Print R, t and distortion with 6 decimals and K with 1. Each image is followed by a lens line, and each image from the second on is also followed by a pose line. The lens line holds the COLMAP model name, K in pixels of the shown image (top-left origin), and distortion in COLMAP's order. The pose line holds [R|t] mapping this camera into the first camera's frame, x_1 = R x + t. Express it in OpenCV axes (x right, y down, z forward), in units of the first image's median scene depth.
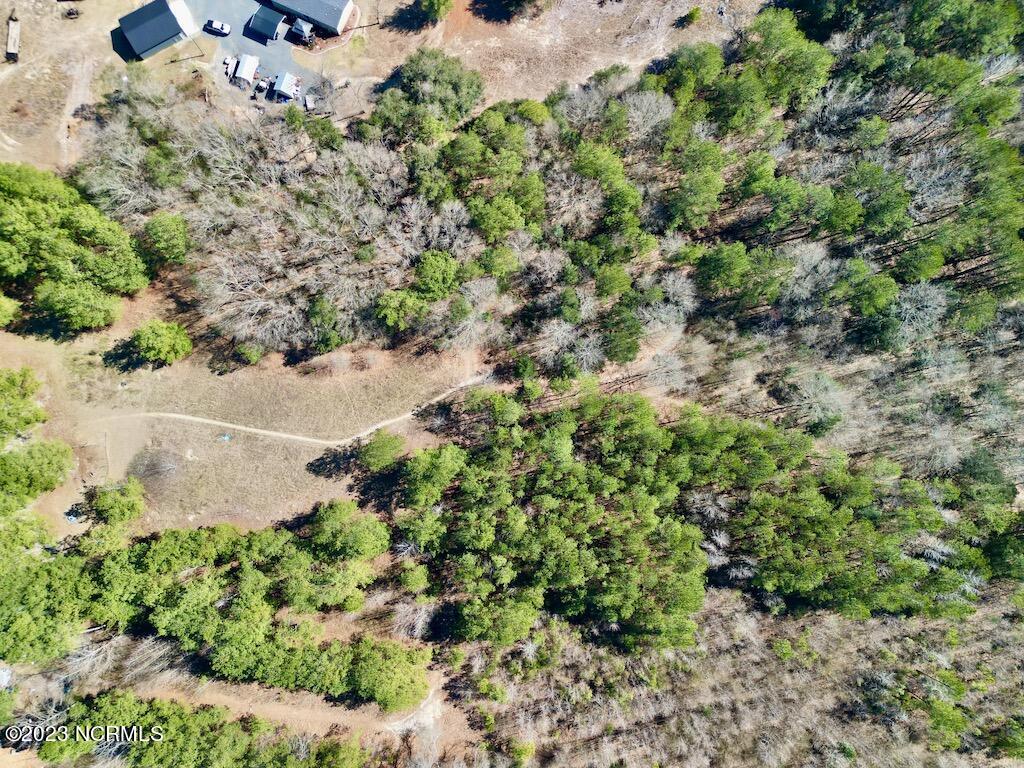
lens RADIAL K [[722.9, 0, 512.4], [0, 722.9, 380.6], [0, 0, 1]] dist [0.065341, -0.047522]
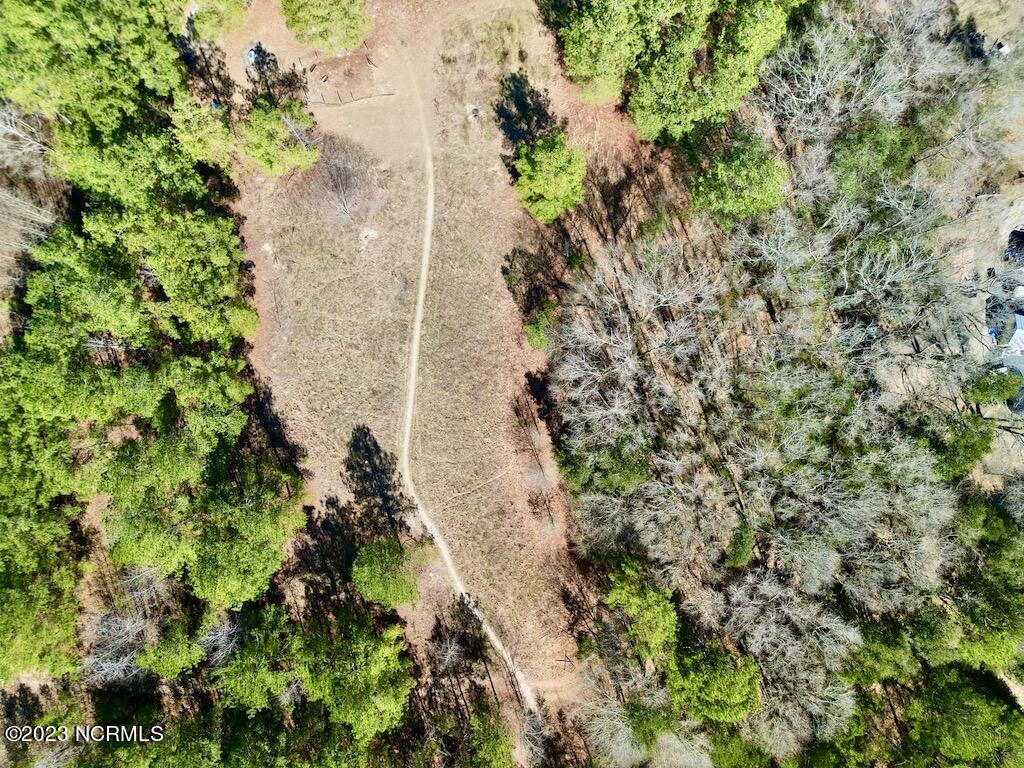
lens RADIAL K [[722.9, 0, 510.9], [0, 722.9, 382.2], [0, 0, 1]] dist [0.065341, -0.047522]
pose [[0.079067, 0.996766, -0.014317, -0.301747], [-0.992772, 0.080035, 0.089431, -0.060542], [0.090288, 0.007142, 0.995890, 0.411005]]
